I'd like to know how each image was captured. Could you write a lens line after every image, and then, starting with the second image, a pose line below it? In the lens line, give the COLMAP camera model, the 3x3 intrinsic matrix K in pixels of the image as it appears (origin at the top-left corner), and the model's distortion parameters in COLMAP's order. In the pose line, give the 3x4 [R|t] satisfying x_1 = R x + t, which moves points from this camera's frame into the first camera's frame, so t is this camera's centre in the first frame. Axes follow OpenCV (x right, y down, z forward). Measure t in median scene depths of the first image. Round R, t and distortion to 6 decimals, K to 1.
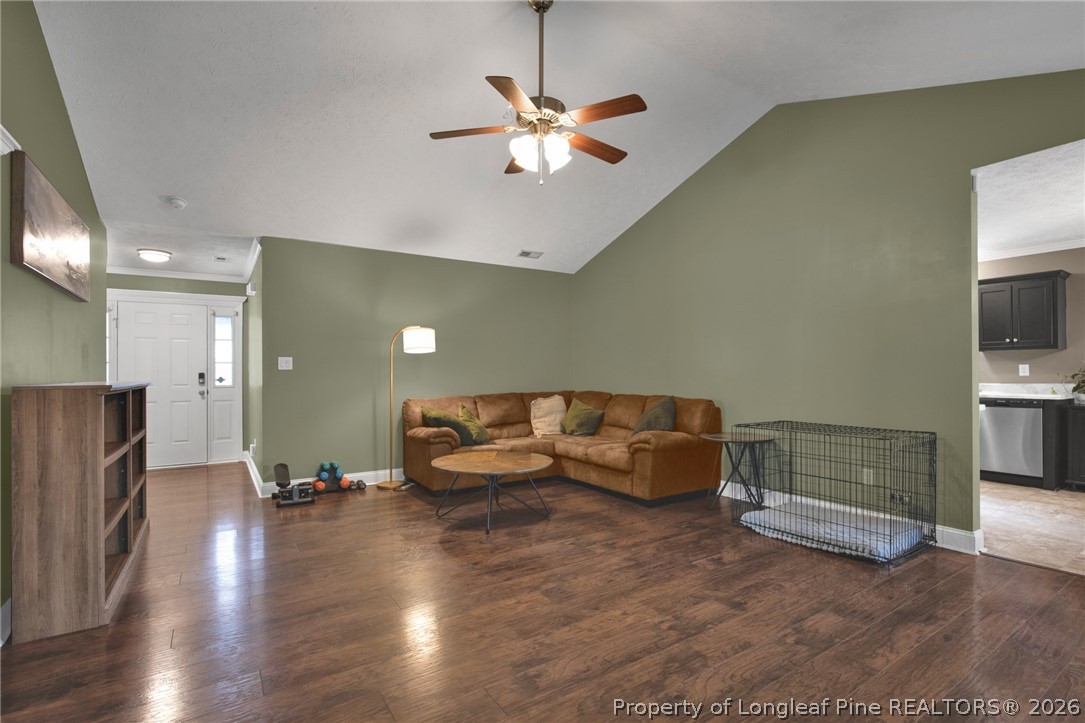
lens RADIAL K [[507.7, 0, 545.6], [0, 507.7, 366.8], [0, 0, 1]] dist [-0.013128, 0.000226]
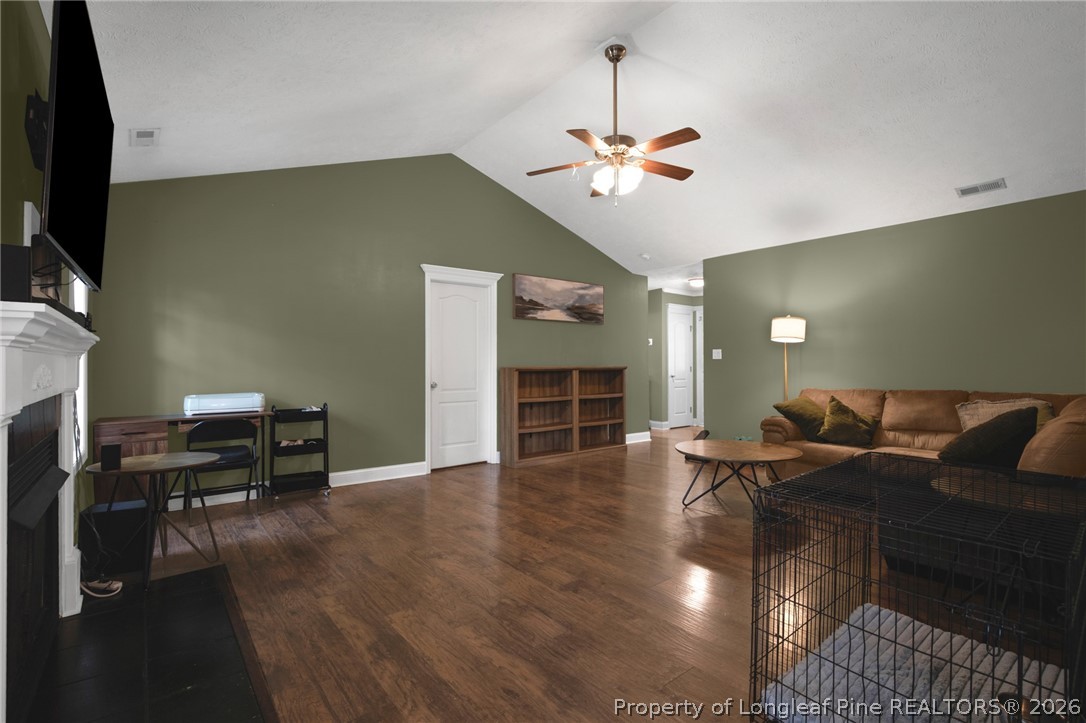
lens RADIAL K [[508.2, 0, 547.9], [0, 508.2, 361.3], [0, 0, 1]] dist [-0.013128, 0.000226]
pose [[0.097832, 0.005473, -0.995188, 1.323152], [0.011145, 0.999916, 0.006595, -0.001419], [0.995141, -0.011736, 0.097763, 0.806227]]
